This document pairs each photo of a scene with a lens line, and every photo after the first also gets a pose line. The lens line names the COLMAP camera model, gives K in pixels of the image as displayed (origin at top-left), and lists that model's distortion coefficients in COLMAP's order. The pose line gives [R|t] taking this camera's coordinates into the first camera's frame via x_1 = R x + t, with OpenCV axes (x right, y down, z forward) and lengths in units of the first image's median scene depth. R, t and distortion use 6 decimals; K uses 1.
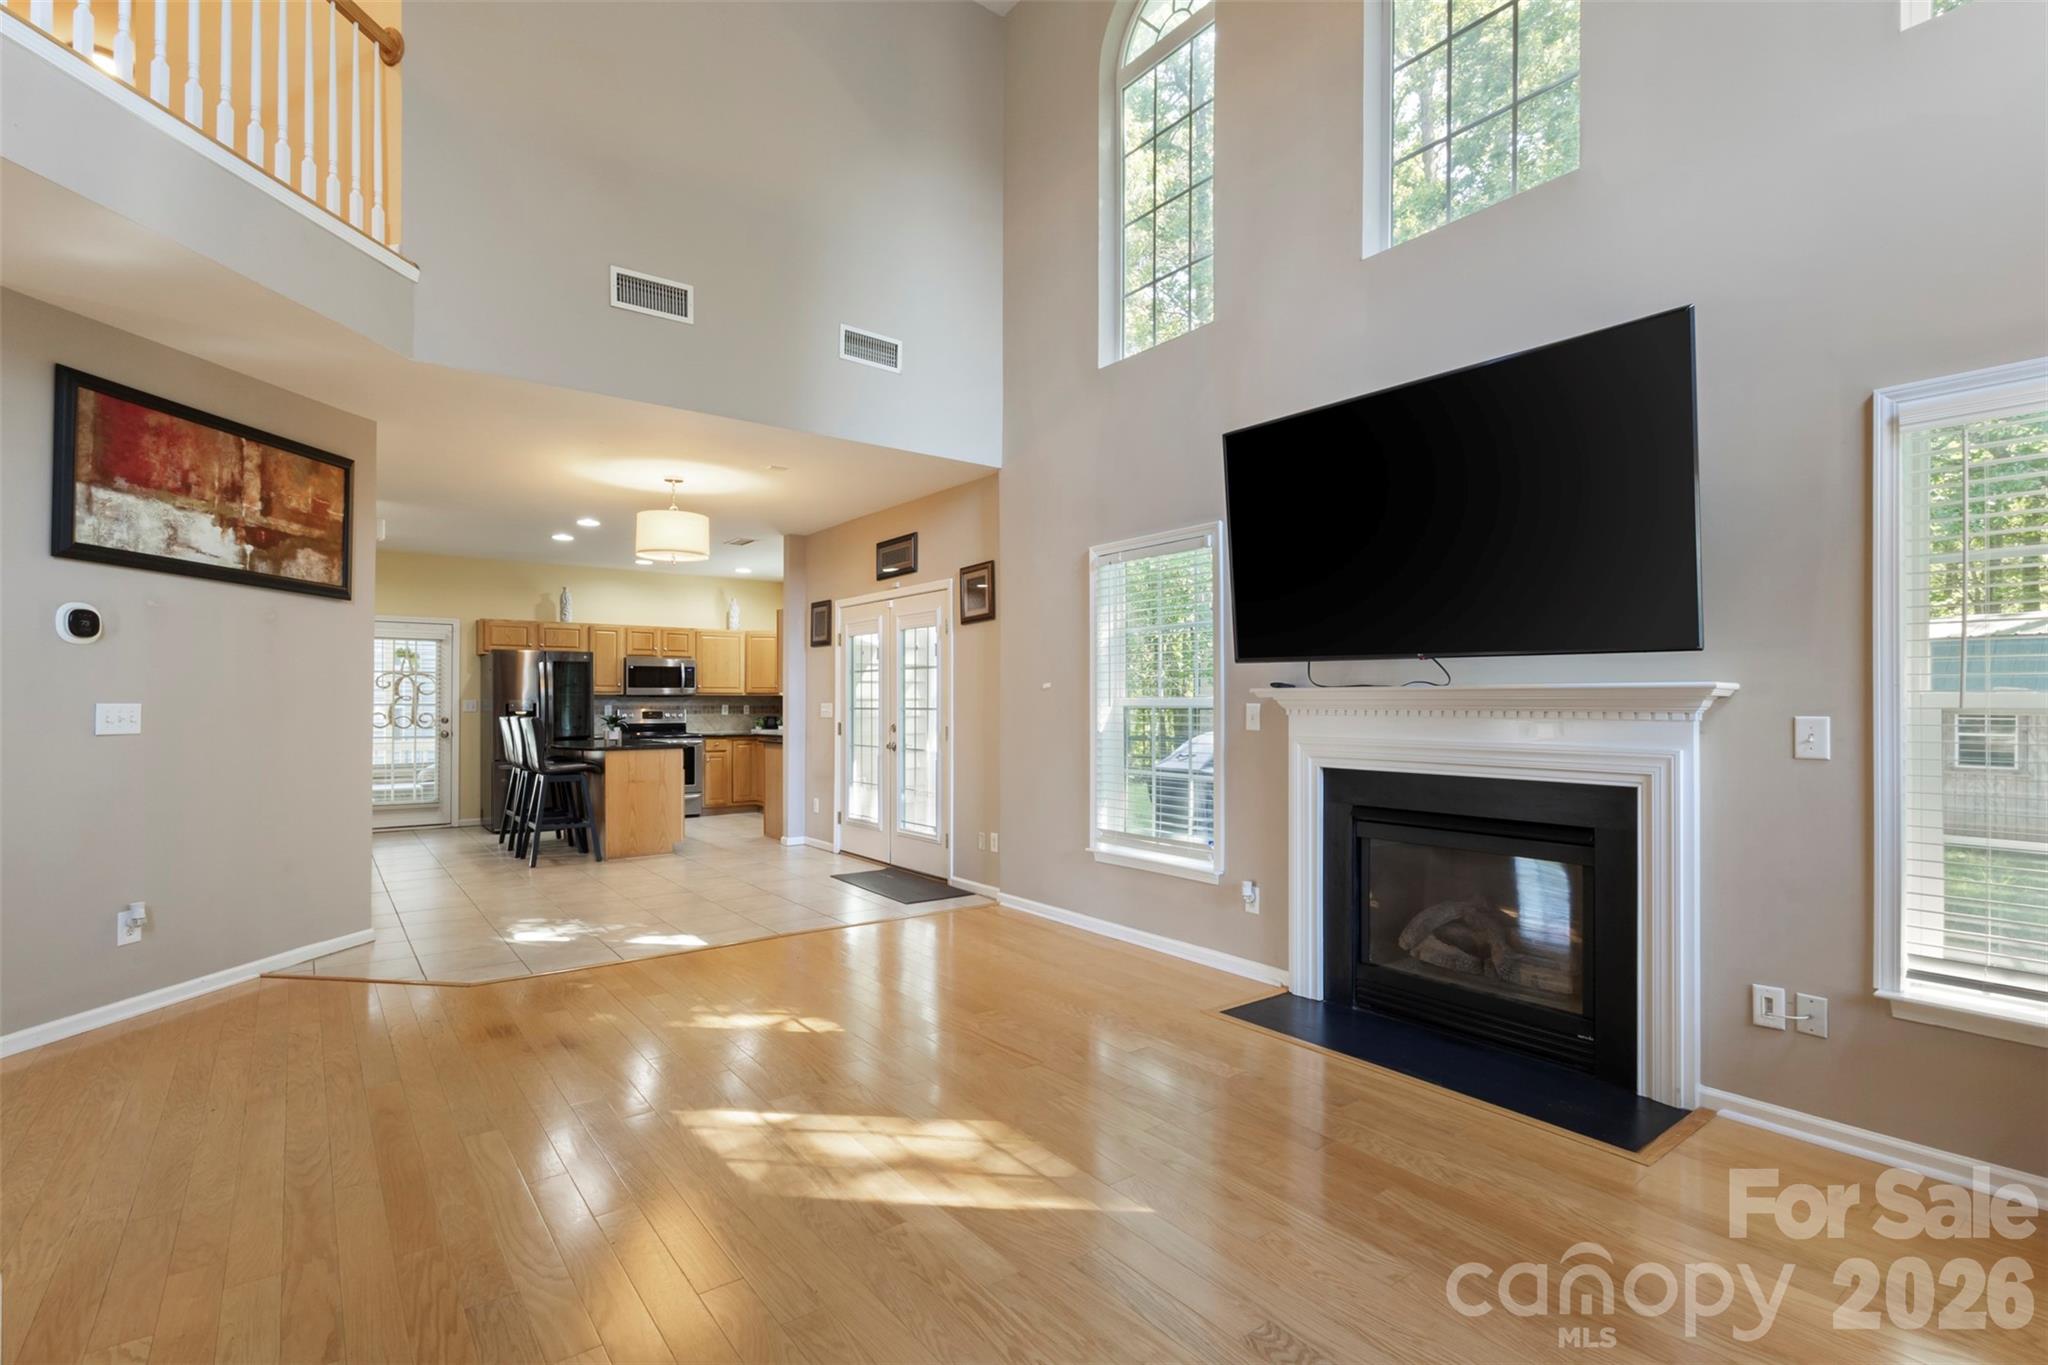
lens RADIAL K [[952.2, 0, 1017.7], [0, 952.2, 696.0], [0, 0, 1]] dist [0.003163, 0.000832]
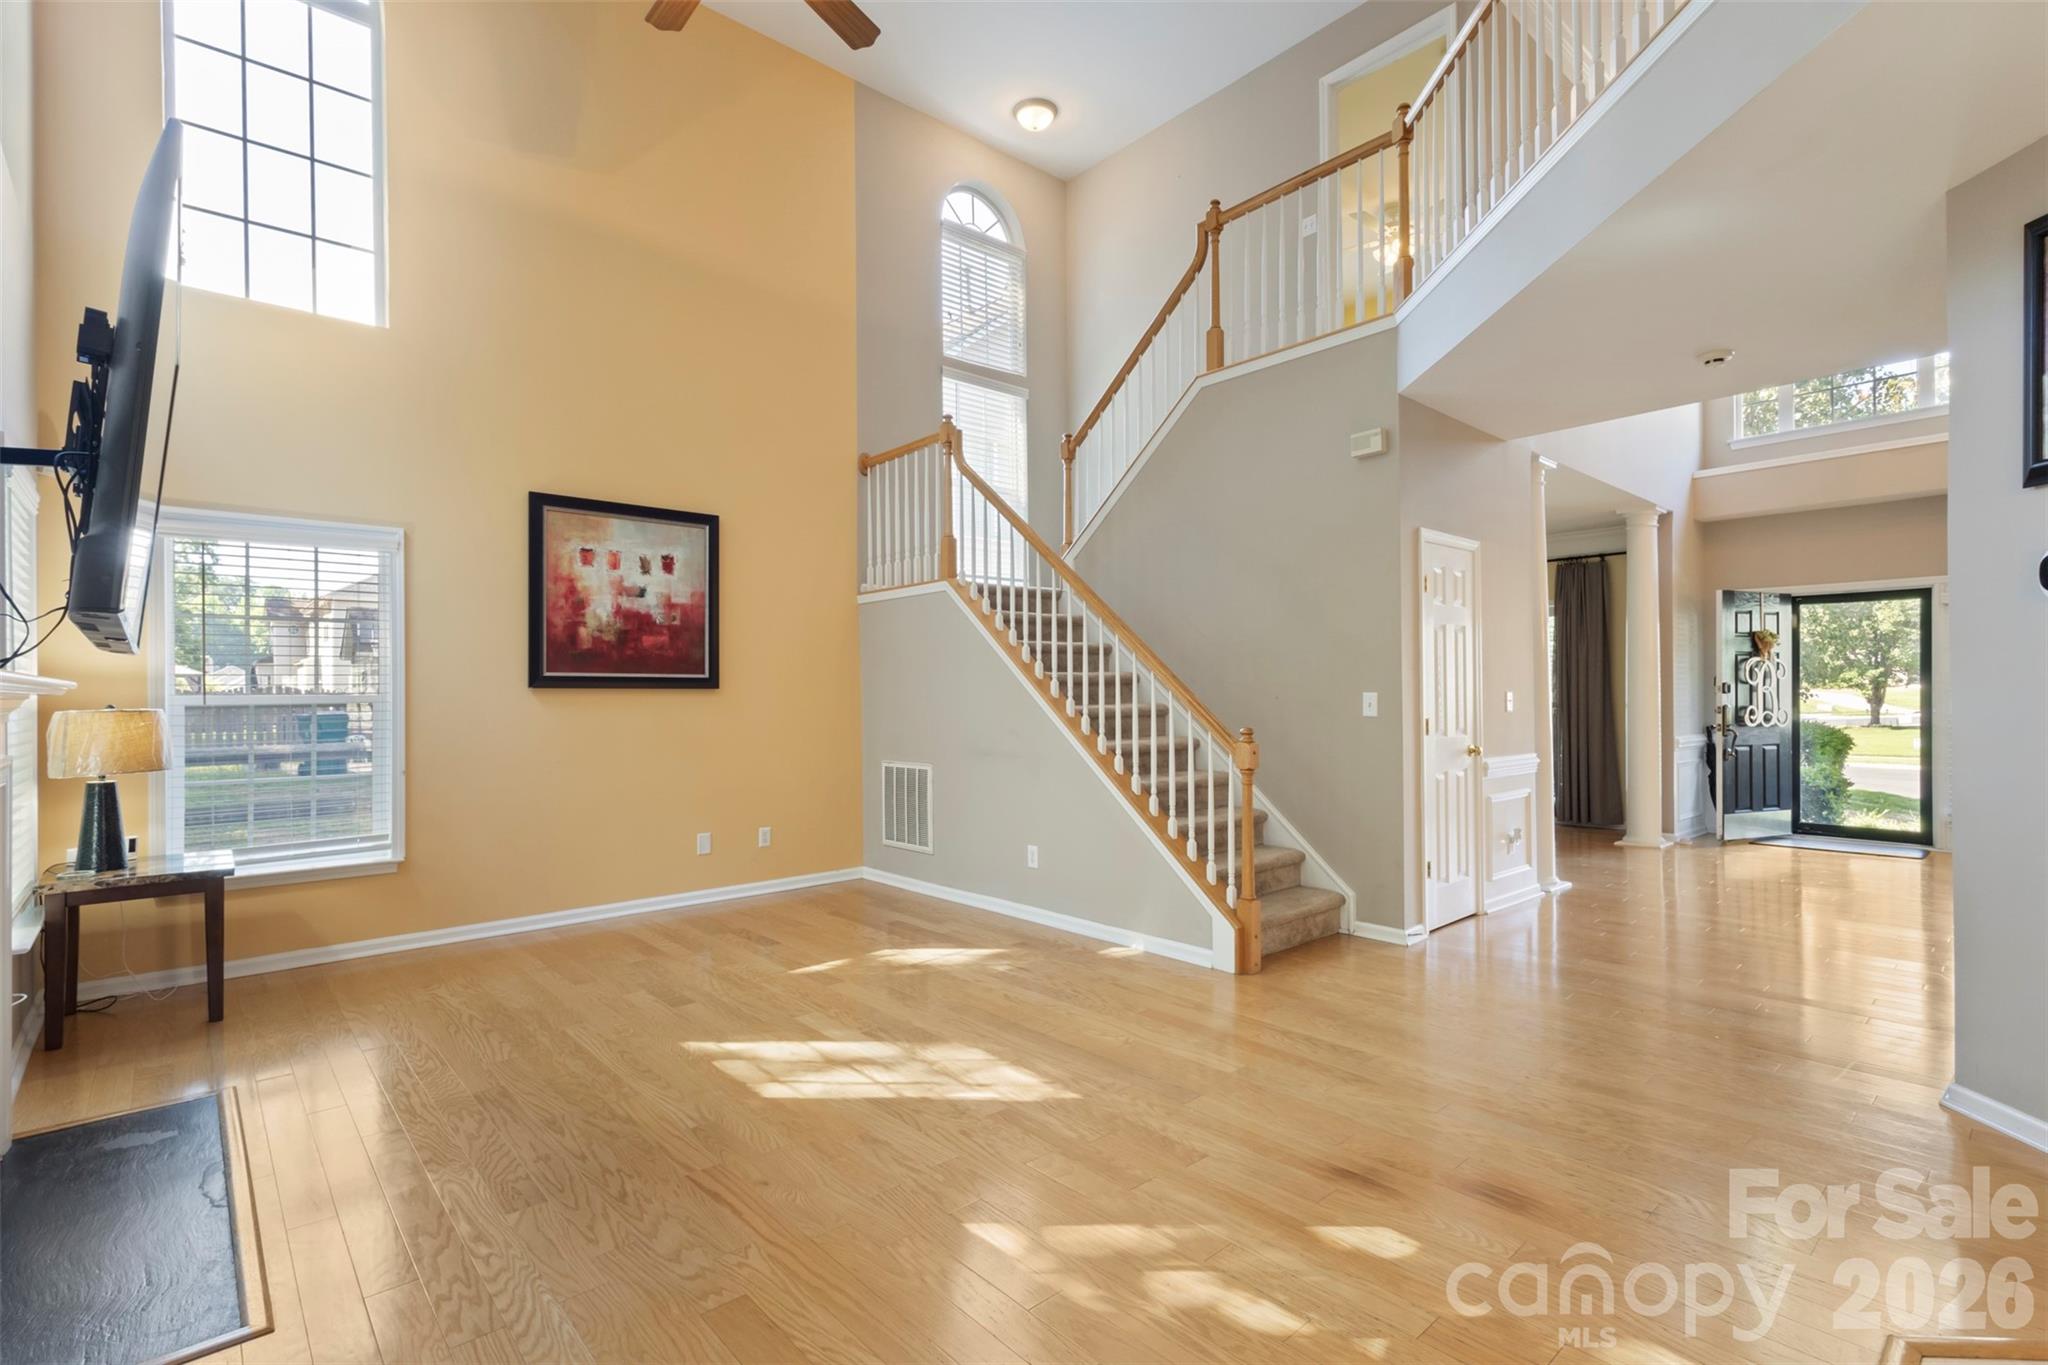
lens RADIAL K [[952.2, 0, 1031.2], [0, 952.2, 690.5], [0, 0, 1]] dist [0.003163, 0.000832]
pose [[-0.996722, 0.010436, -0.080221, -0.125074], [0.011510, 0.999850, -0.012939, 0.007699], [0.080074, -0.013820, -0.996693, 1.147060]]
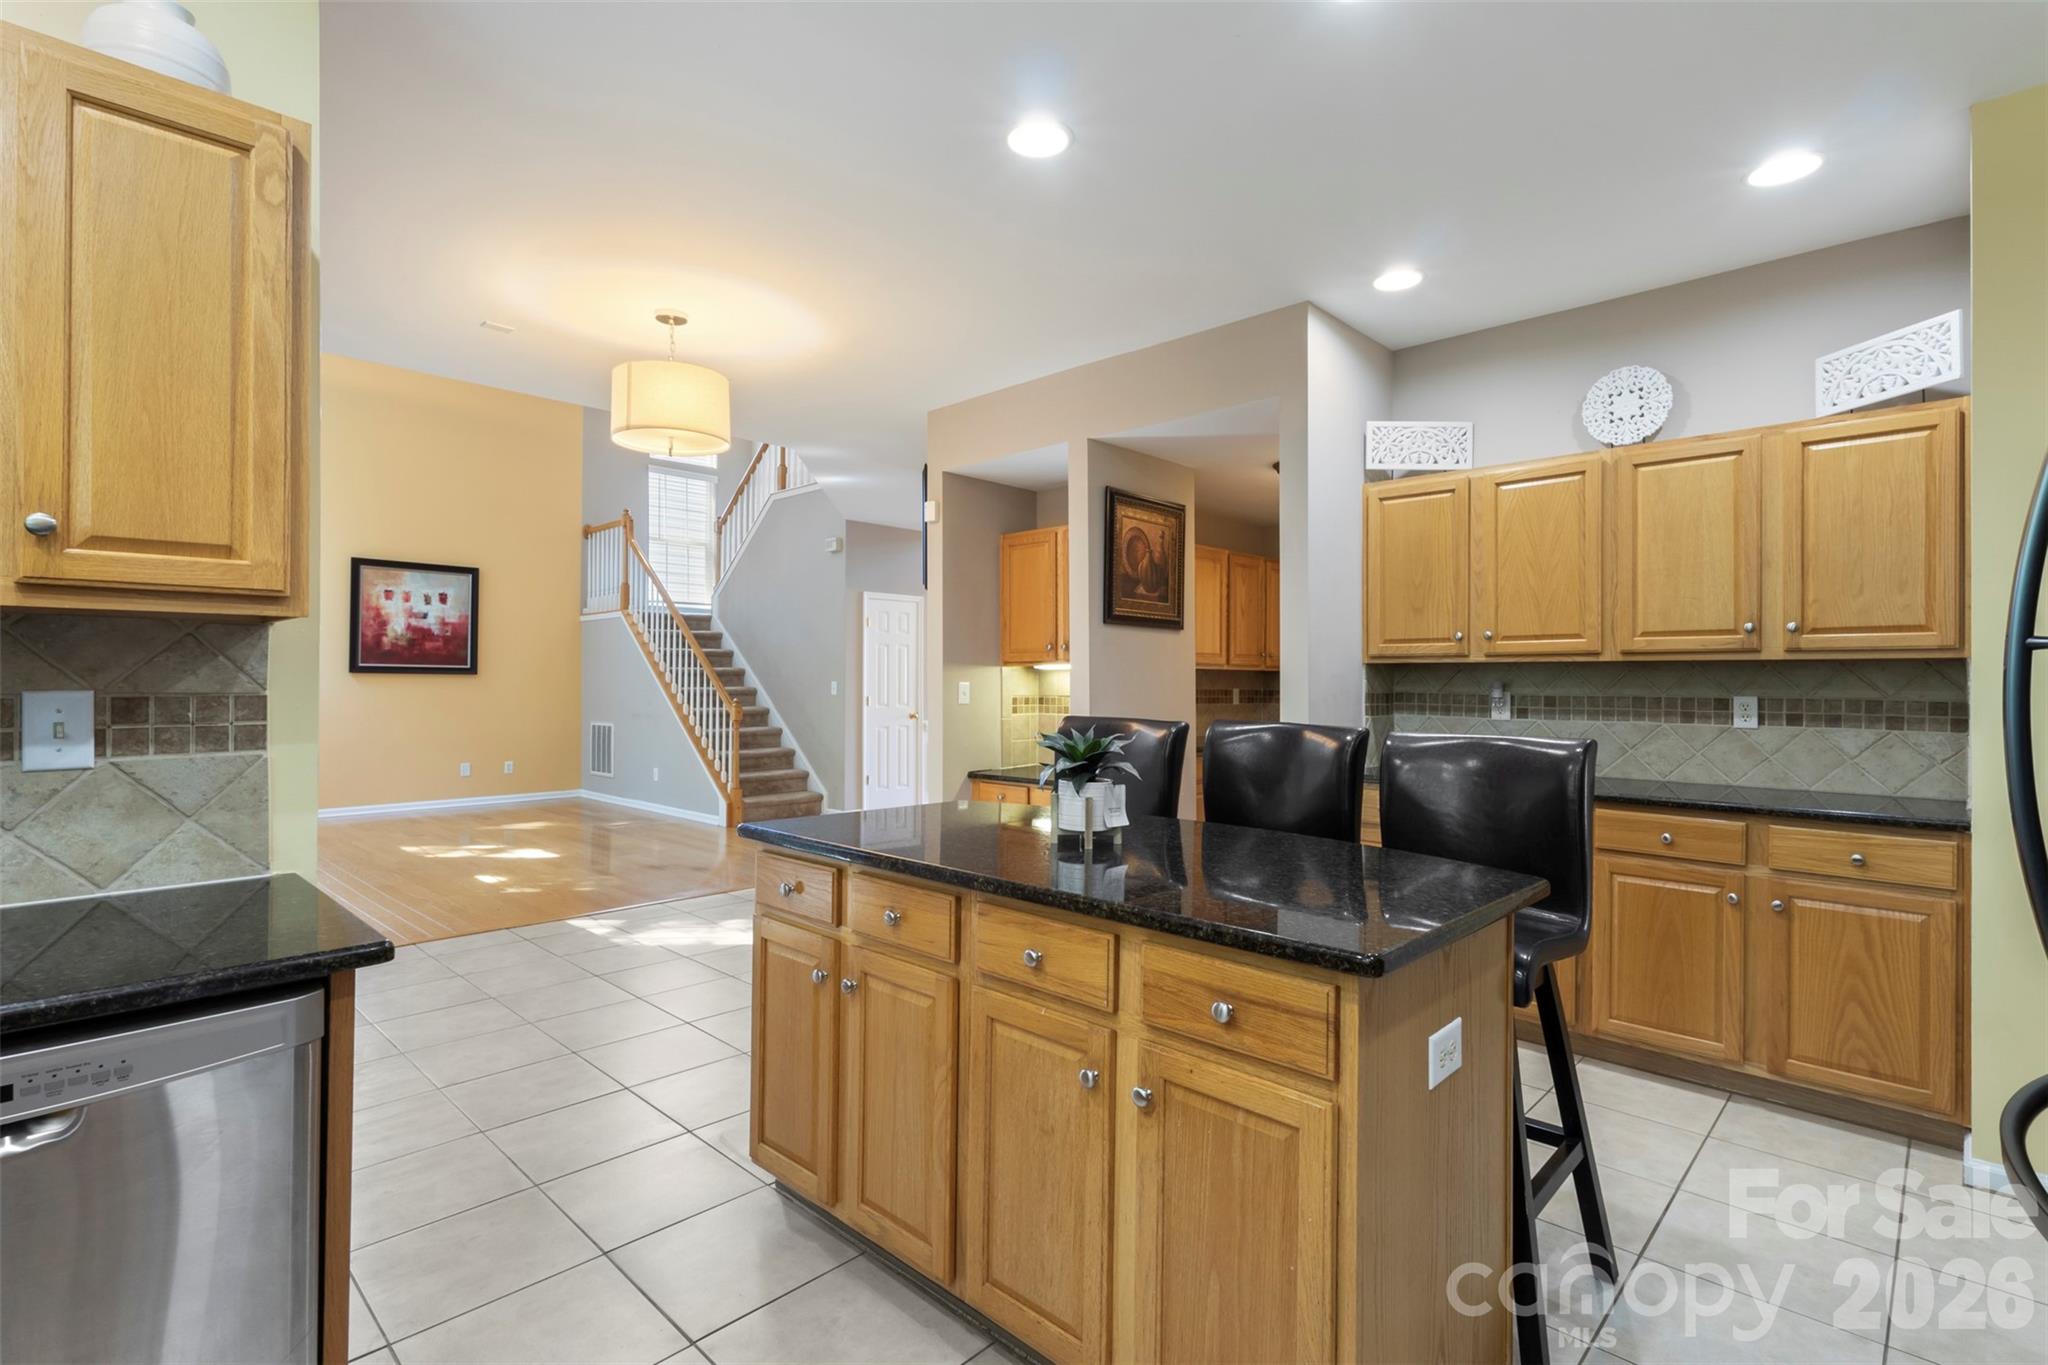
lens RADIAL K [[952.2, 0, 1013.8], [0, 952.2, 680.9], [0, 0, 1]] dist [0.003163, 0.000832]
pose [[-0.988149, -0.002772, -0.153471, -0.620057], [-0.000895, 0.999924, -0.012299, 0.021280], [0.153494, -0.012016, -0.988077, 2.024035]]
